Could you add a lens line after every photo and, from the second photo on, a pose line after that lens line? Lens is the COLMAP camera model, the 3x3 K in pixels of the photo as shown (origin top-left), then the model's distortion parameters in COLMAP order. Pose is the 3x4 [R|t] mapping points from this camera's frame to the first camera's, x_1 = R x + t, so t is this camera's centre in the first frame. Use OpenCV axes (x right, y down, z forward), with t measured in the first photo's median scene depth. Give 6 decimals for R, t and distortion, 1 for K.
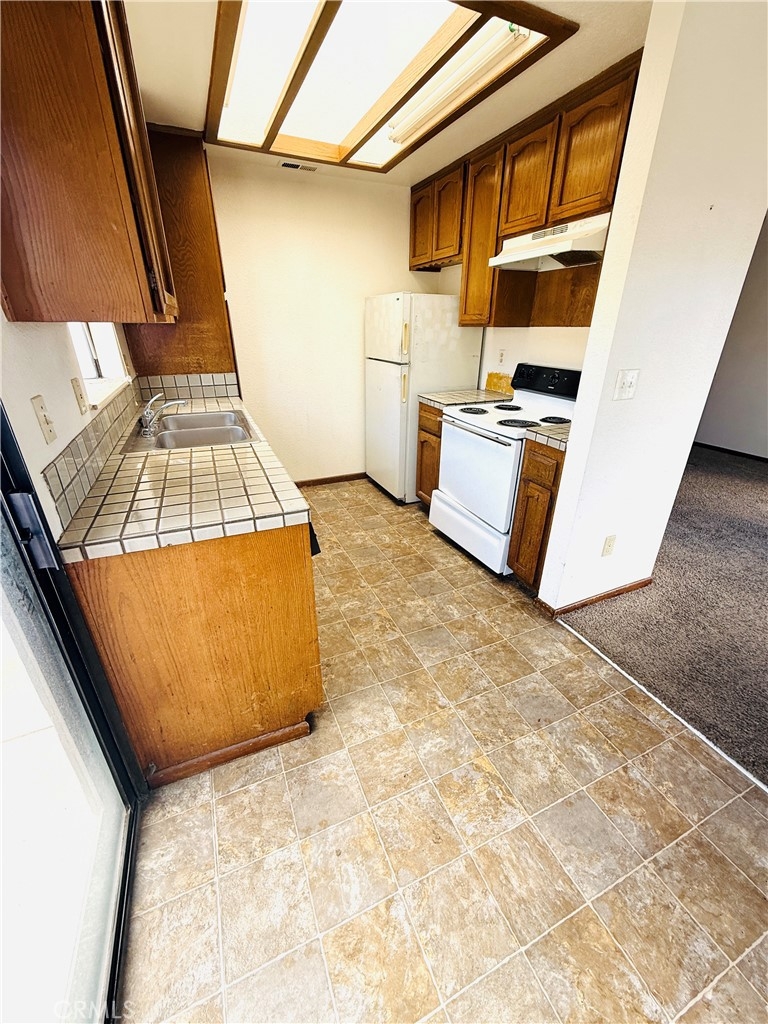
lens RADIAL K [[410.3, 0, 394.4], [0, 410.3, 517.6], [0, 0, 1]] dist [0.001927, 0.000560]
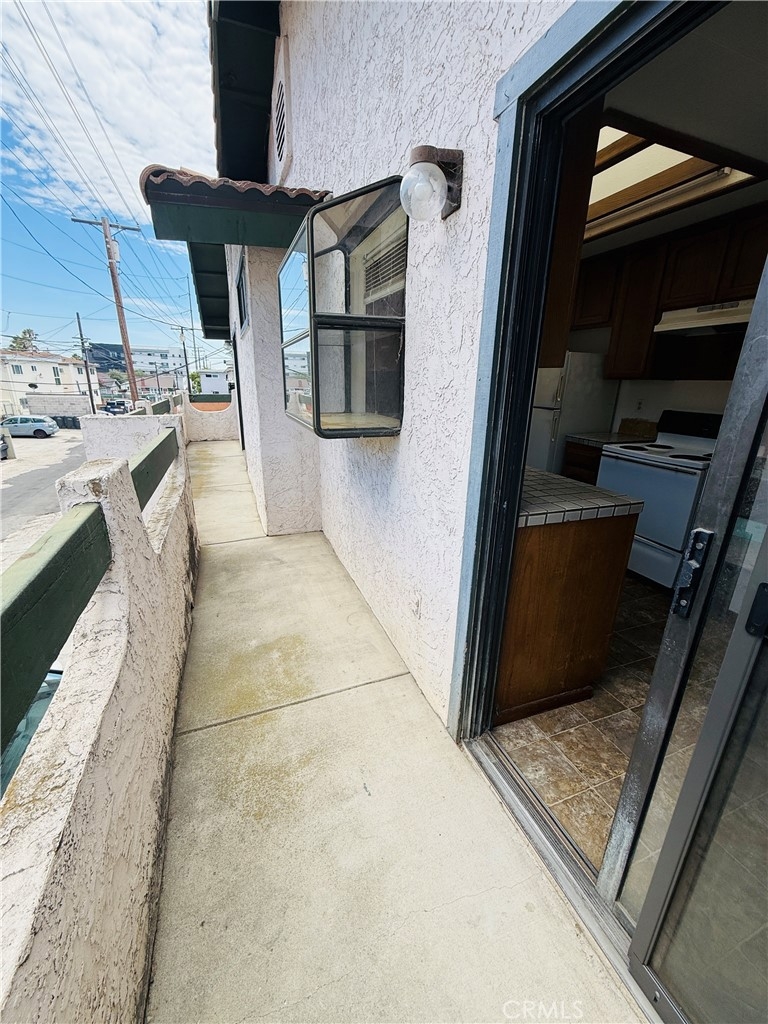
lens RADIAL K [[410.3, 0, 375.4], [0, 410.3, 515.5], [0, 0, 1]] dist [0.001927, 0.000560]
pose [[0.998037, 0.039047, -0.048974, -0.376859], [-0.044636, 0.991917, -0.118782, 0.080766], [0.043940, 0.120735, 0.991712, -0.132088]]
